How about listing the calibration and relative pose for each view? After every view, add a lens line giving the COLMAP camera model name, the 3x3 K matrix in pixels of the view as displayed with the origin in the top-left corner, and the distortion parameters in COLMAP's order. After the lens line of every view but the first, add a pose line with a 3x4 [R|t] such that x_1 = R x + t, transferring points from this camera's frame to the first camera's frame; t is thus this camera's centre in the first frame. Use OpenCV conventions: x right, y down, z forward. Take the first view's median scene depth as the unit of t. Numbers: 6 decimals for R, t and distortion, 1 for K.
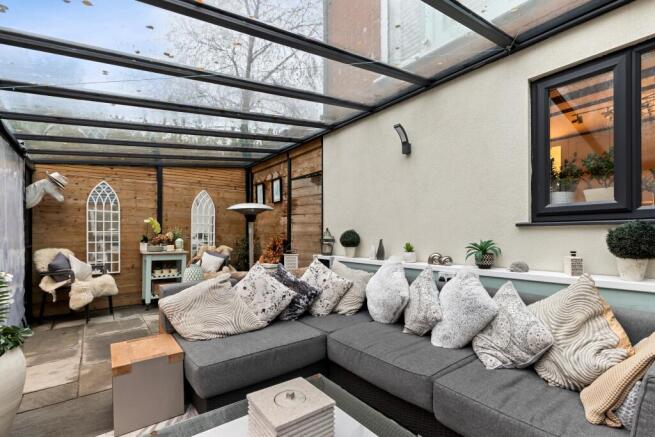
lens RADIAL K [[299.6, 0, 328.0], [0, 299.6, 234.9], [0, 0, 1]] dist [0.002028, 0.000199]
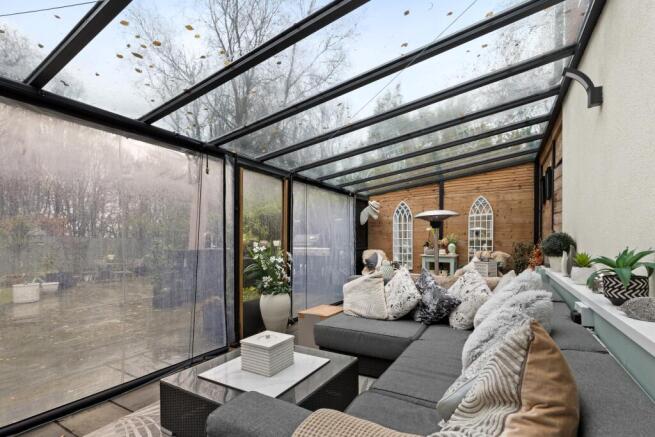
lens RADIAL K [[303.3, 0, 327.9], [0, 303.3, 243.4], [0, 0, 1]] dist [-0.000255, -0.000072]
pose [[0.370849, 0.003364, -0.928687, 0.432366], [0.008242, 0.999942, 0.006913, -0.000457], [0.928657, -0.010218, 0.370799, 0.183969]]
